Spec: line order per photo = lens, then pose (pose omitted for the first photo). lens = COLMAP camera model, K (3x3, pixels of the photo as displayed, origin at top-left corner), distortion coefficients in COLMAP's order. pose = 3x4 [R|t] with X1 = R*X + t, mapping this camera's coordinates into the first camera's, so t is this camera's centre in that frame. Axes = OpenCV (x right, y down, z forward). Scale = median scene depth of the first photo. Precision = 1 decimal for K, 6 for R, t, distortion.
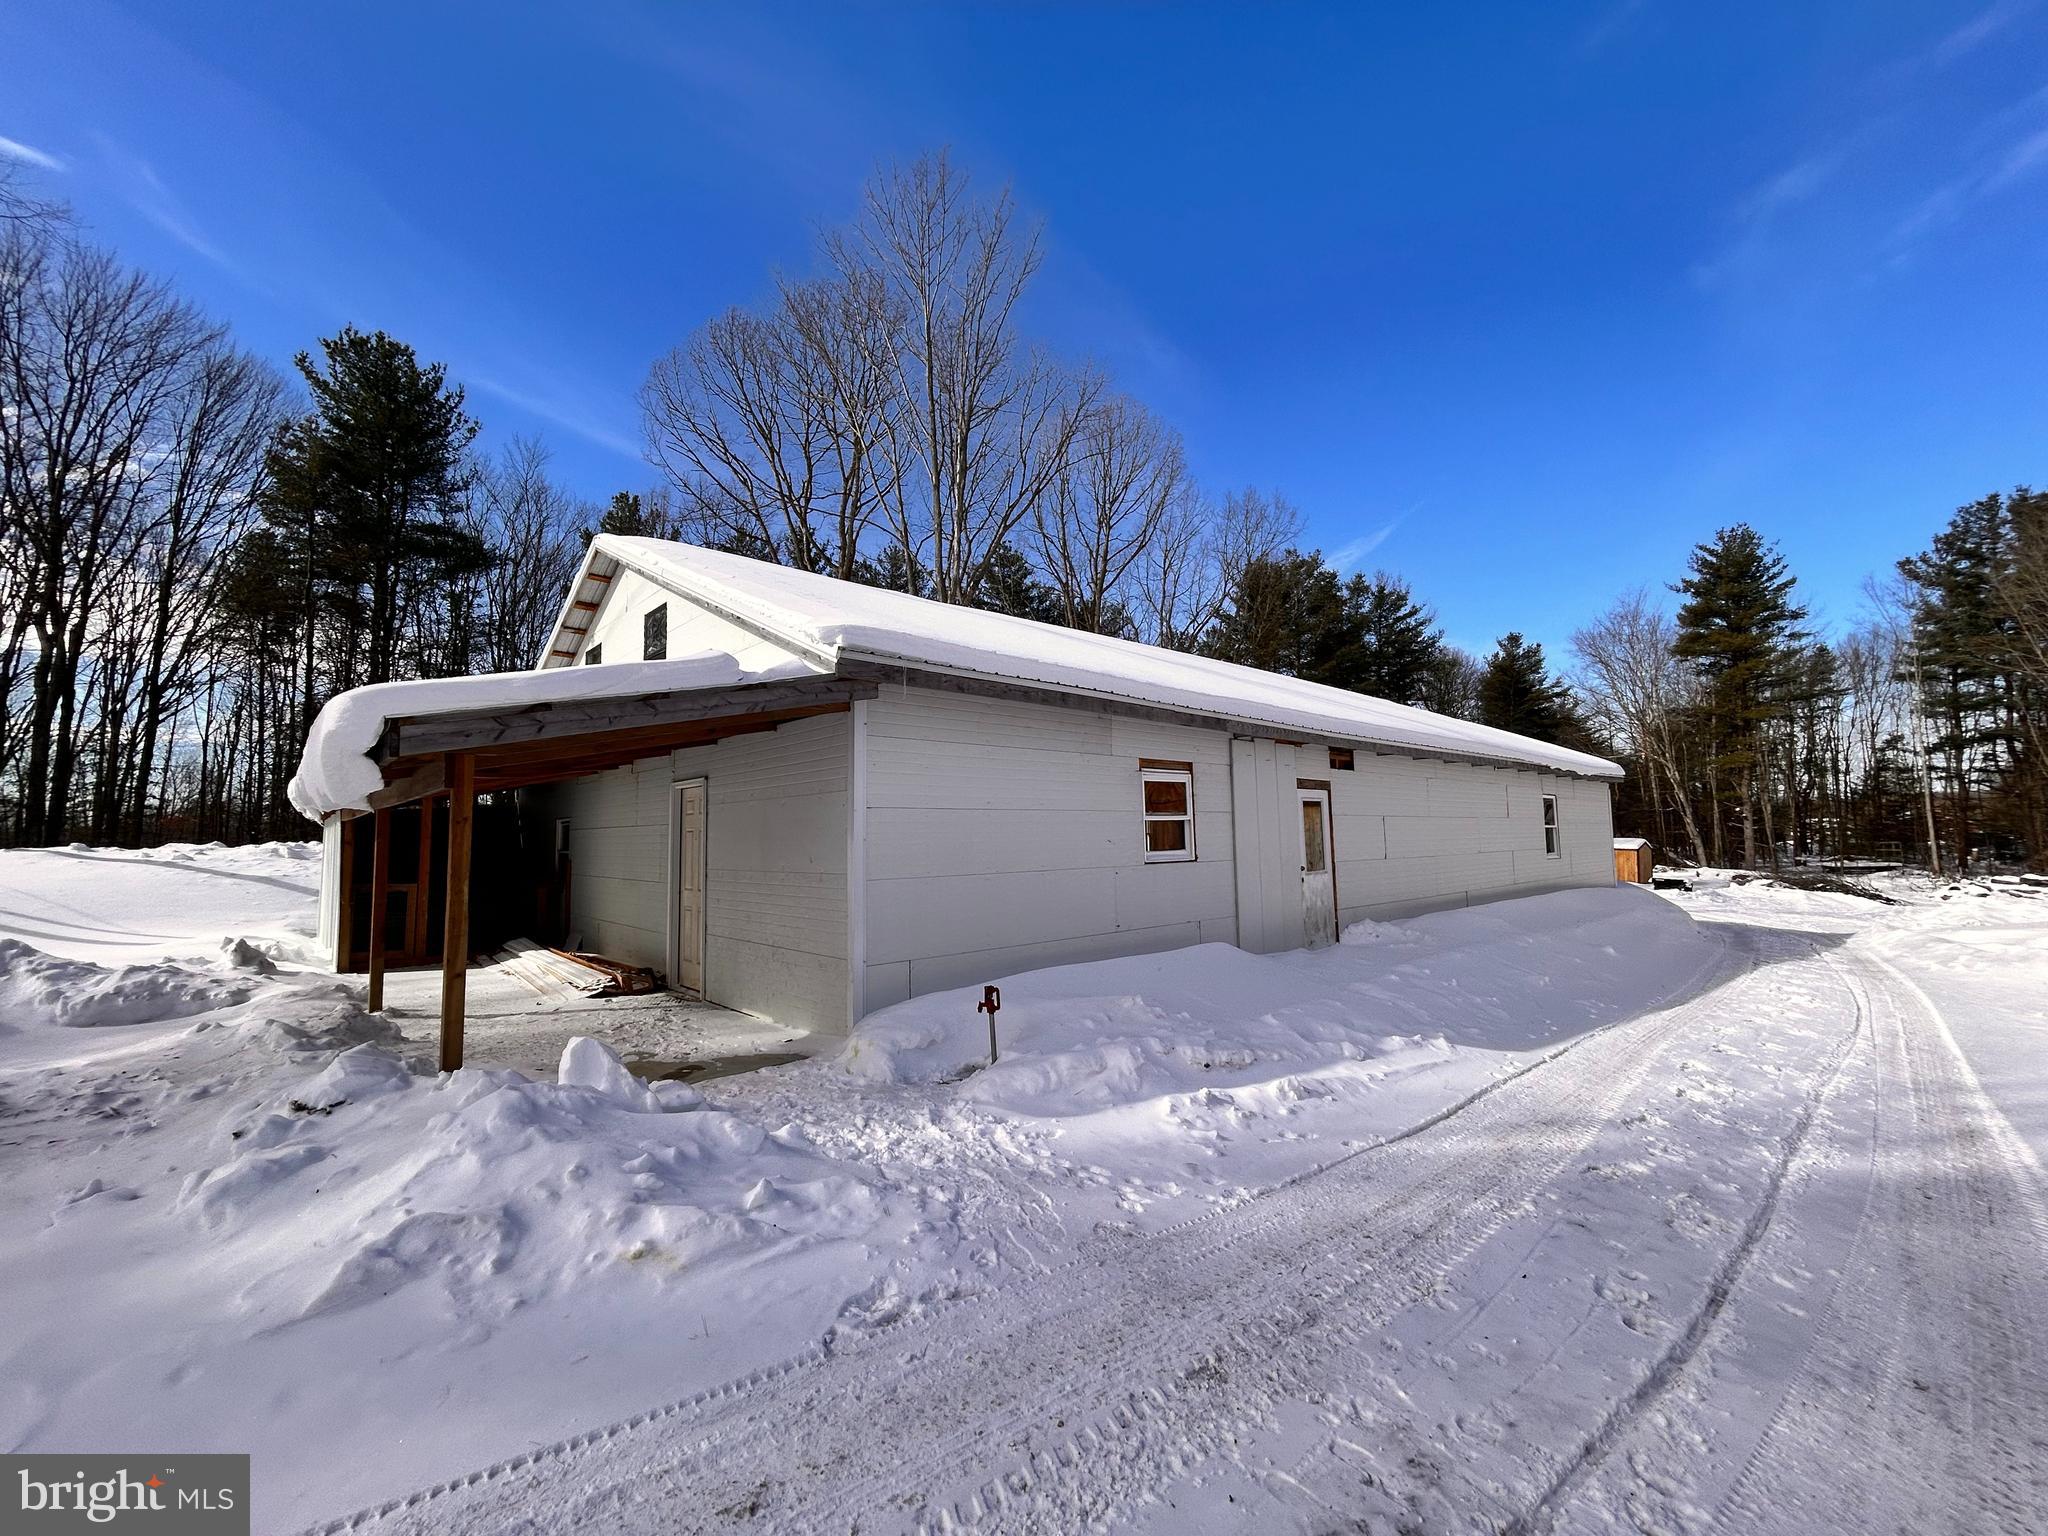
lens RADIAL K [[833.1, 0, 1034.7], [0, 833.1, 765.8], [0, 0, 1]] dist [0.000901, -0.000537]
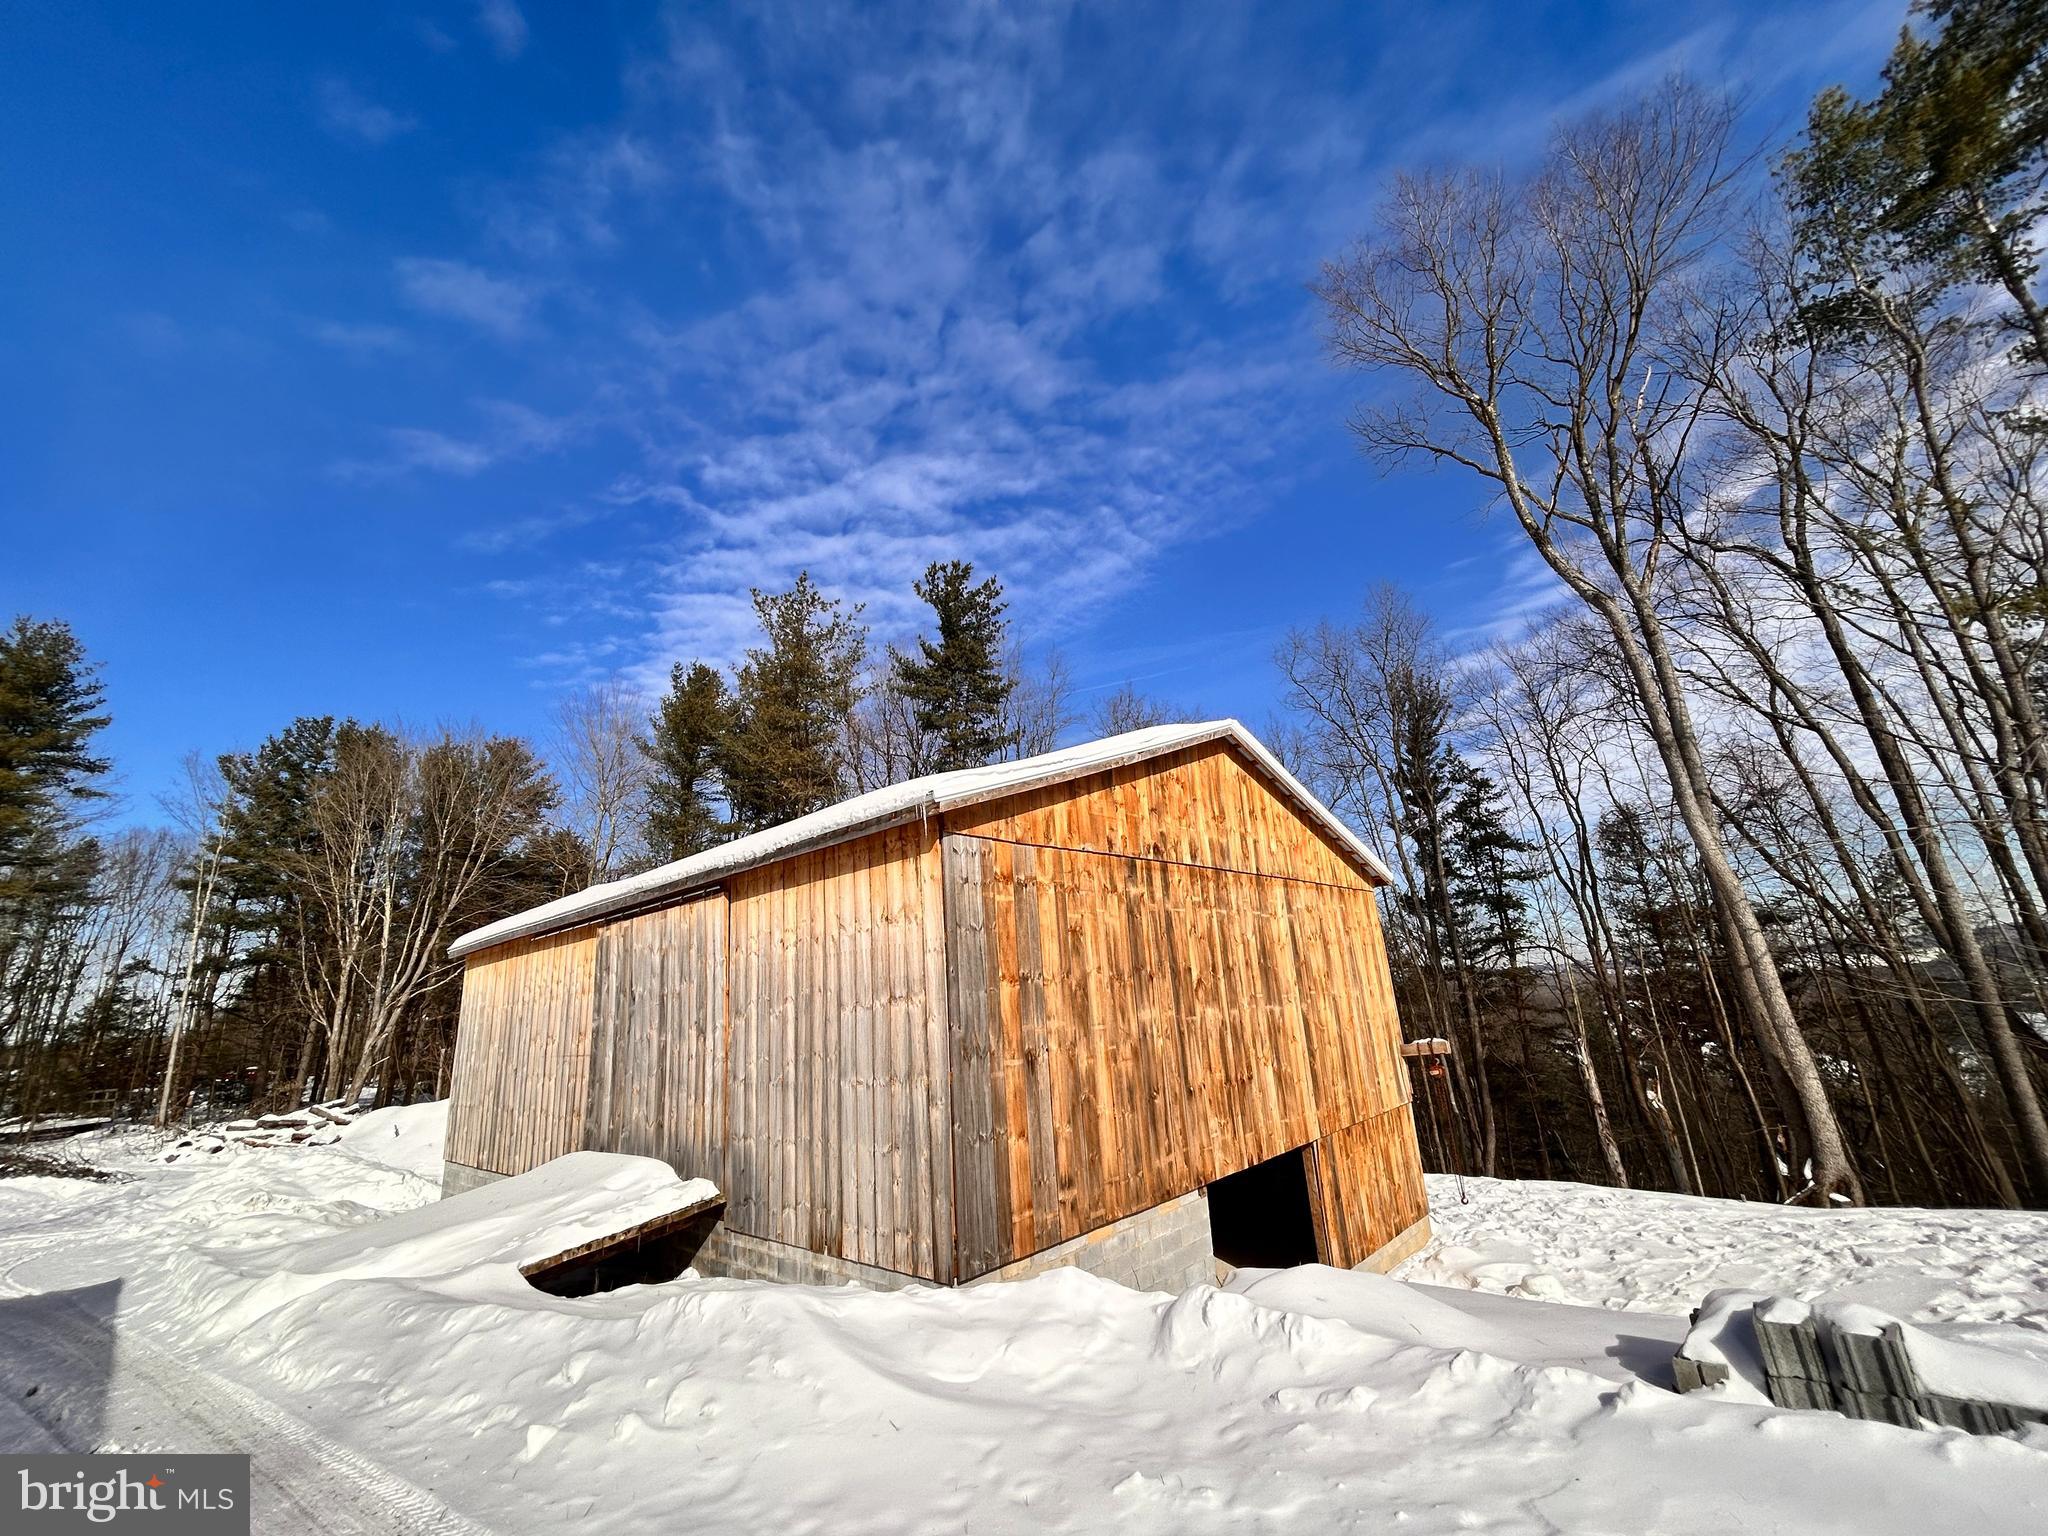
lens RADIAL K [[833.1, 0, 1029.1], [0, 833.1, 762.5], [0, 0, 1]] dist [0.000901, -0.000537]
pose [[-0.050436, 0.301475, 0.952139, 0.164083], [-0.017905, 0.952926, -0.302673, 0.022154], [-0.998567, -0.032314, -0.042664, 0.199186]]
